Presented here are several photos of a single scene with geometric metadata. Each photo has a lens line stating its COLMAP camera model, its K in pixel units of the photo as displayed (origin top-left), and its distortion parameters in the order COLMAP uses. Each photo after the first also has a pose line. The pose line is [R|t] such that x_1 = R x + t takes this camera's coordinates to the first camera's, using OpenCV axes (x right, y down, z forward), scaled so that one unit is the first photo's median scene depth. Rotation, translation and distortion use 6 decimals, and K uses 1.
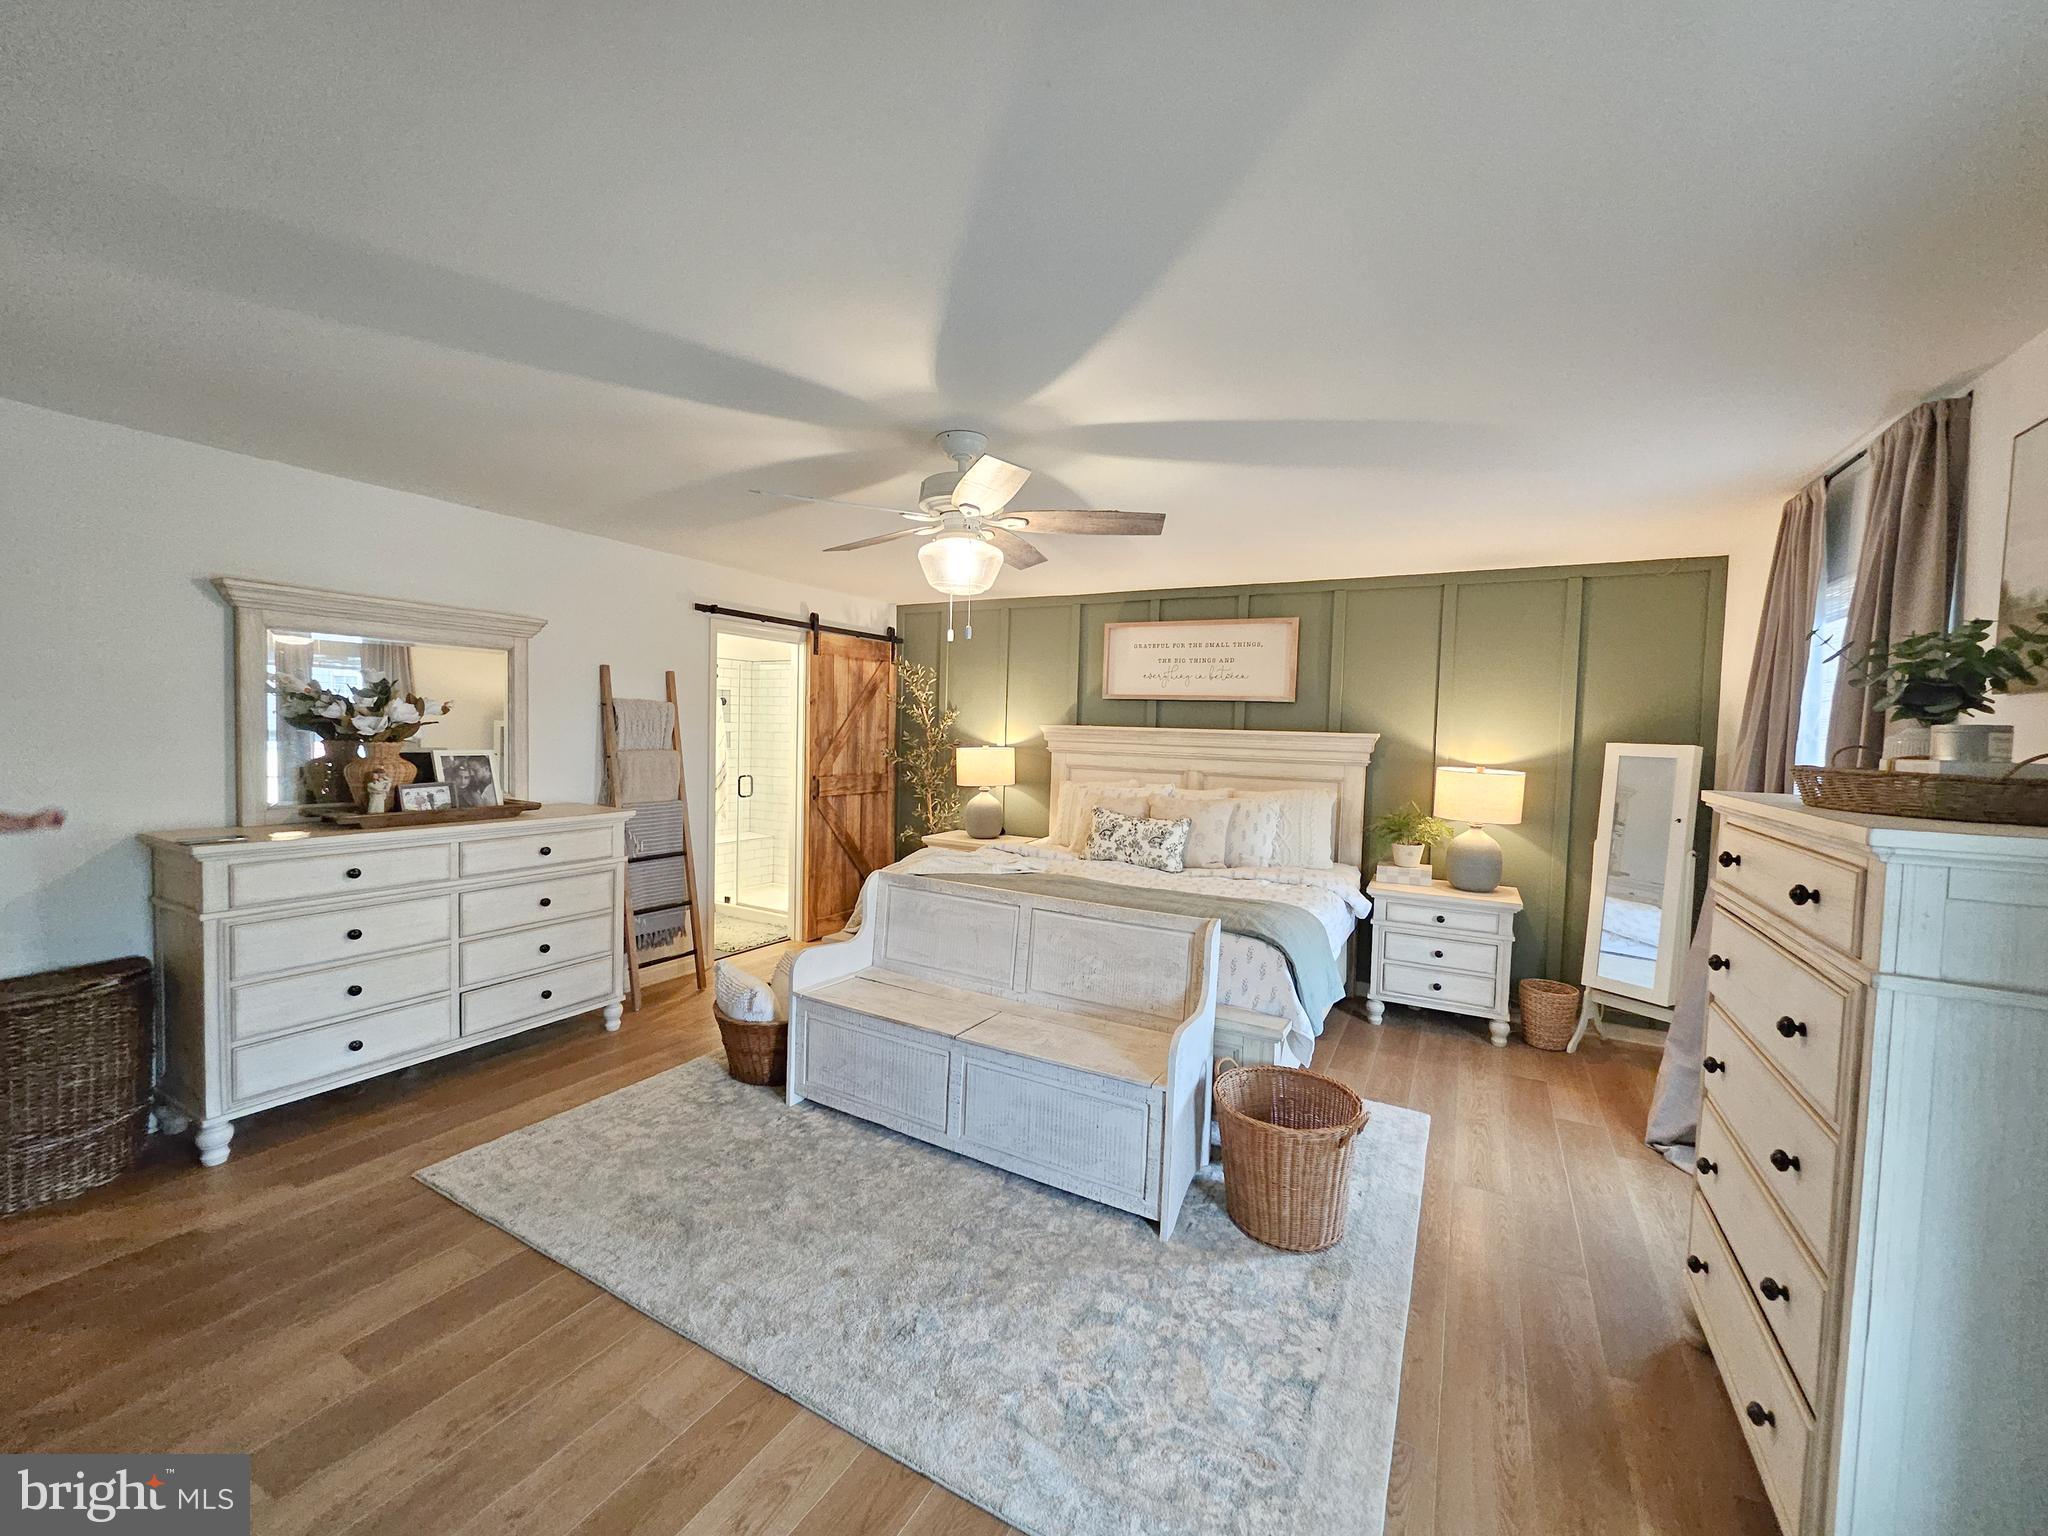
lens RADIAL K [[807.4, 0, 1024.0], [0, 807.4, 768.0], [0, 0, 1]] dist [-0.000883, -0.000170]
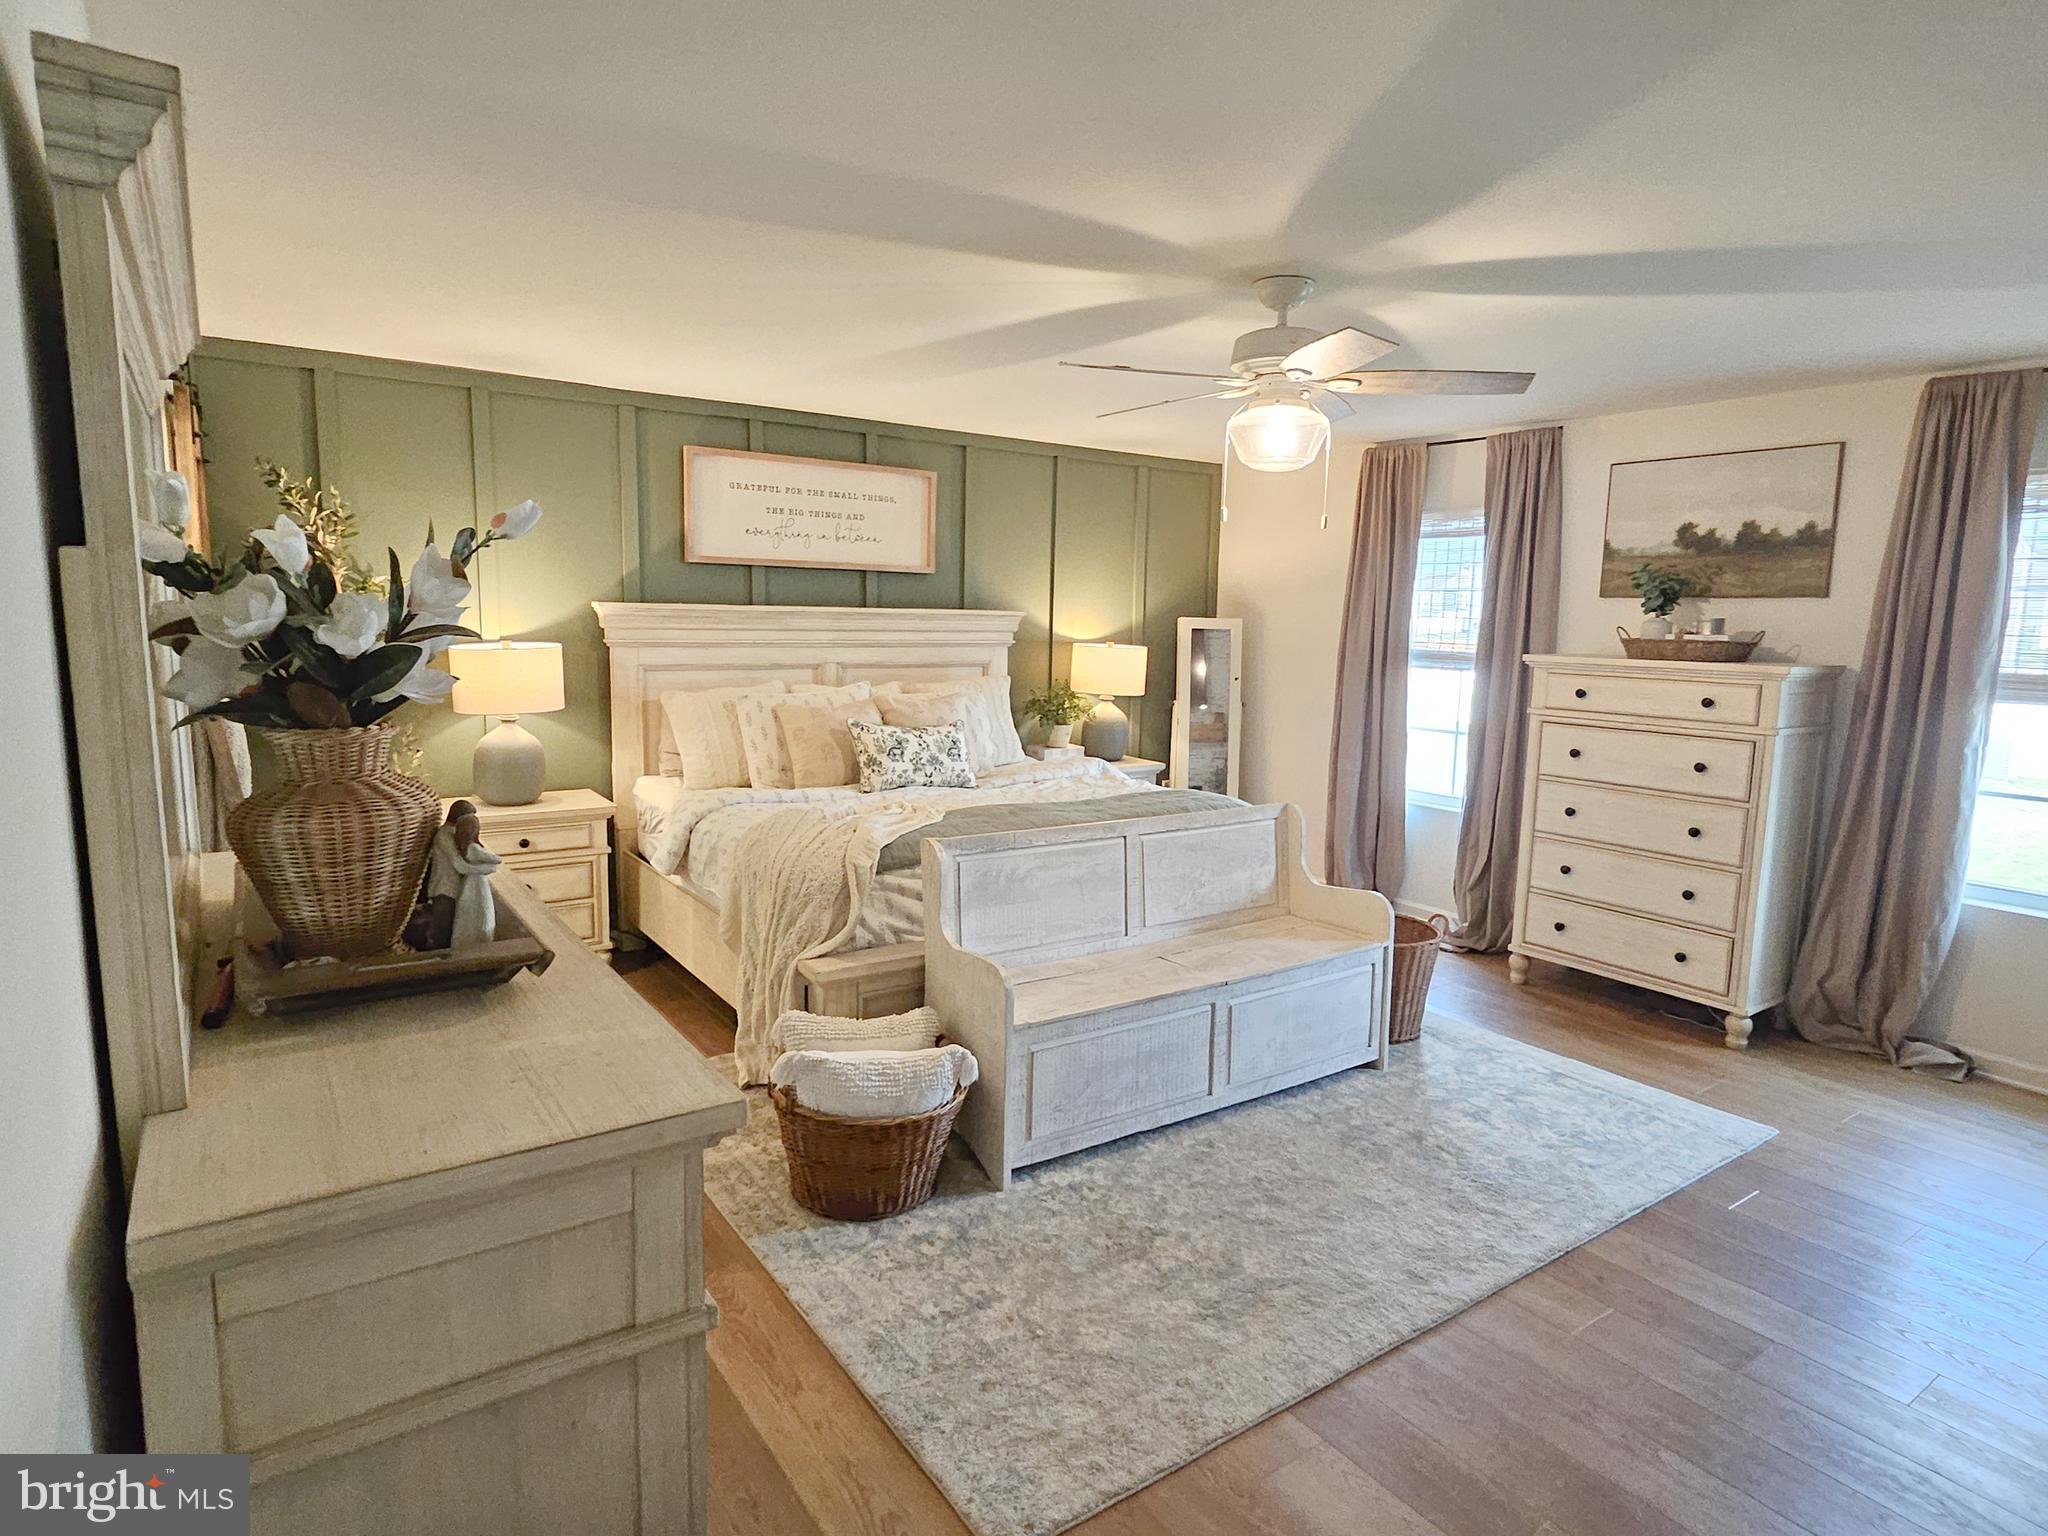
lens RADIAL K [[1148.0, 0, 1025.8], [0, 1148.0, 776.9], [0, 0, 1]] dist [-0.001472, 0.000250]
pose [[0.437154, -0.149849, 0.886816, -0.807623], [0.036901, 0.988181, 0.148787, -0.052306], [-0.898629, -0.032318, 0.437516, 0.422783]]
